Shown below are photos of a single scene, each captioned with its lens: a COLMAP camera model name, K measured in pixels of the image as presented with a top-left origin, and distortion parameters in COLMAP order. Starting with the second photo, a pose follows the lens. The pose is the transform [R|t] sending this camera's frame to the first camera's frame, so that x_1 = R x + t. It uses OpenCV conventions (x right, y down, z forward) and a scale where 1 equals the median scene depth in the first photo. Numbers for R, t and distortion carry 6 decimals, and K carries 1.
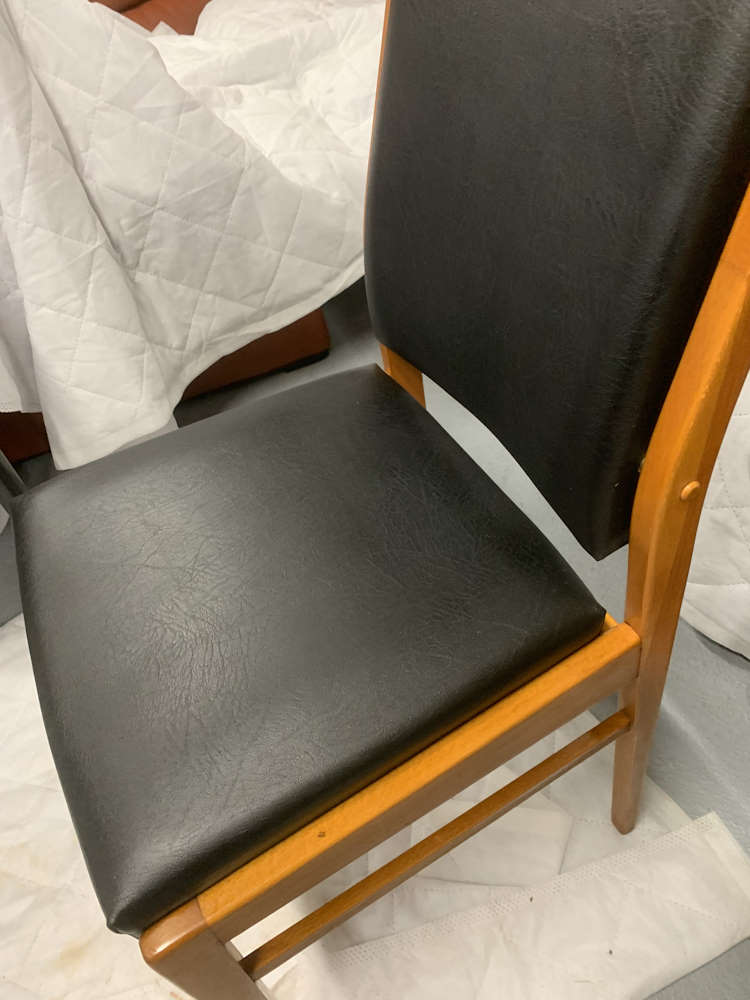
lens RADIAL K [[774.3, 0, 369.3], [0, 774.3, 494.3], [0, 0, 1]] dist [-0.001402, -0.004596]
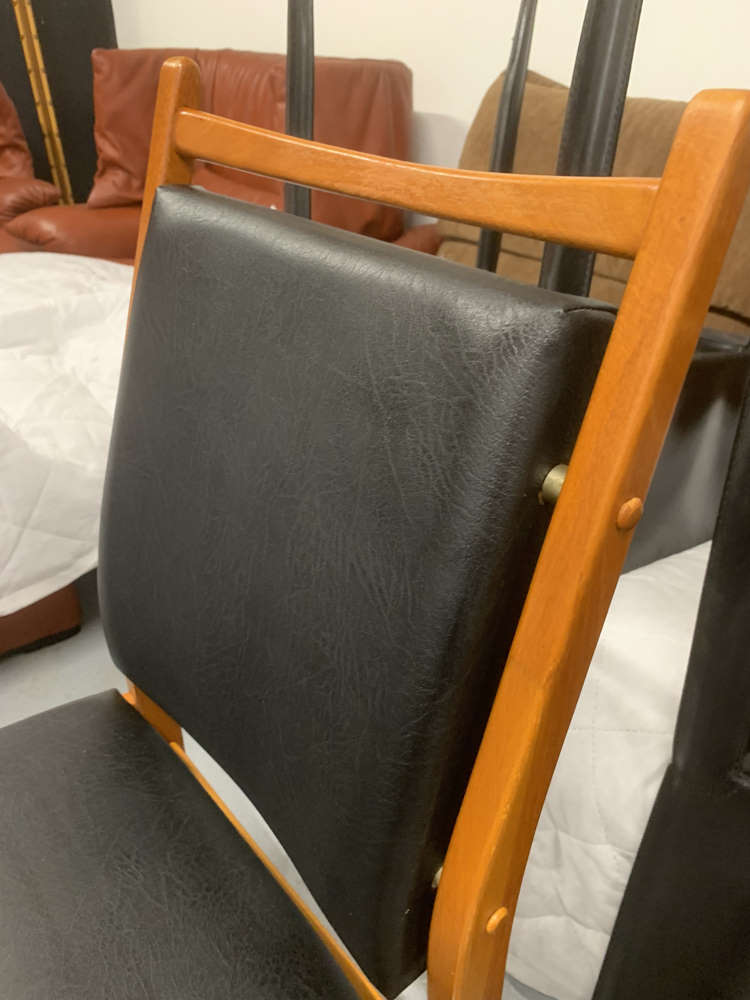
lens RADIAL K [[758.0, 0, 373.8], [0, 758.0, 476.1], [0, 0, 1]] dist [-0.001454, -0.001915]
pose [[0.960261, 0.024820, 0.277997, 0.054564], [0.059802, 0.954608, -0.291800, -0.173639], [-0.272621, 0.296829, 0.915189, 0.155447]]
